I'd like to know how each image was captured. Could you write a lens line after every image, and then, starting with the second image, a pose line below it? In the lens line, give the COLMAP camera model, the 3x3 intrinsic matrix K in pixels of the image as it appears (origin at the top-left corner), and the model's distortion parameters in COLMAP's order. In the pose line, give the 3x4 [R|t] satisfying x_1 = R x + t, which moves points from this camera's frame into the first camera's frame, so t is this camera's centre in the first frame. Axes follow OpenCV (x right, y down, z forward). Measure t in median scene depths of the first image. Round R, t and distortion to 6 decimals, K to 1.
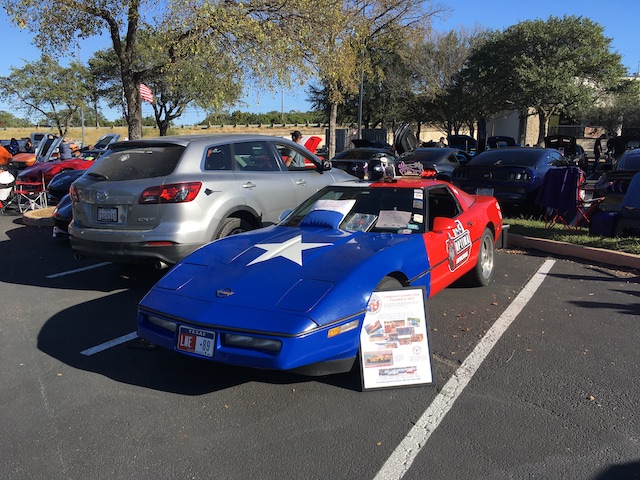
lens RADIAL K [[537.9, 0, 320.0], [0, 537.9, 240.0], [0, 0, 1]] dist [0.065660, -0.081746]
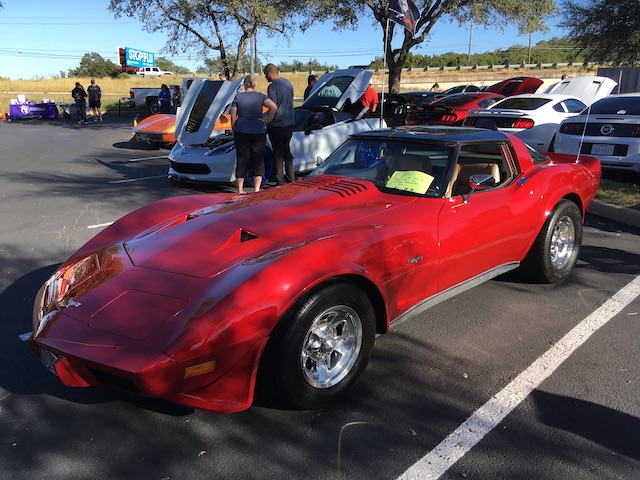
lens RADIAL K [[537.9, 0, 320.0], [0, 537.9, 240.0], [0, 0, 1]] dist [0.065660, -0.081746]
pose [[0.967313, 0.064632, -0.245211, -0.287827], [-0.042470, 0.994607, 0.094619, -0.102539], [0.250005, -0.081112, 0.964841, 0.576678]]
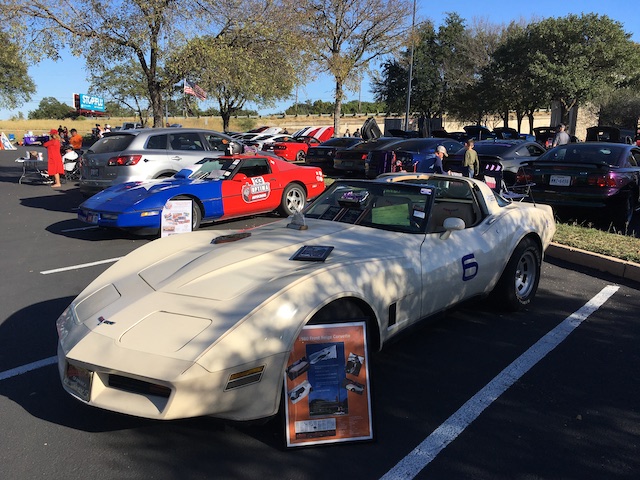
lens RADIAL K [[537.9, 0, 320.0], [0, 537.9, 240.0], [0, 0, 1]] dist [0.065660, -0.081746]
pose [[0.986000, 0.038236, -0.162301, 0.138661], [-0.034900, 0.999118, 0.023357, 0.023549], [0.163051, -0.017366, 0.986465, -0.144408]]
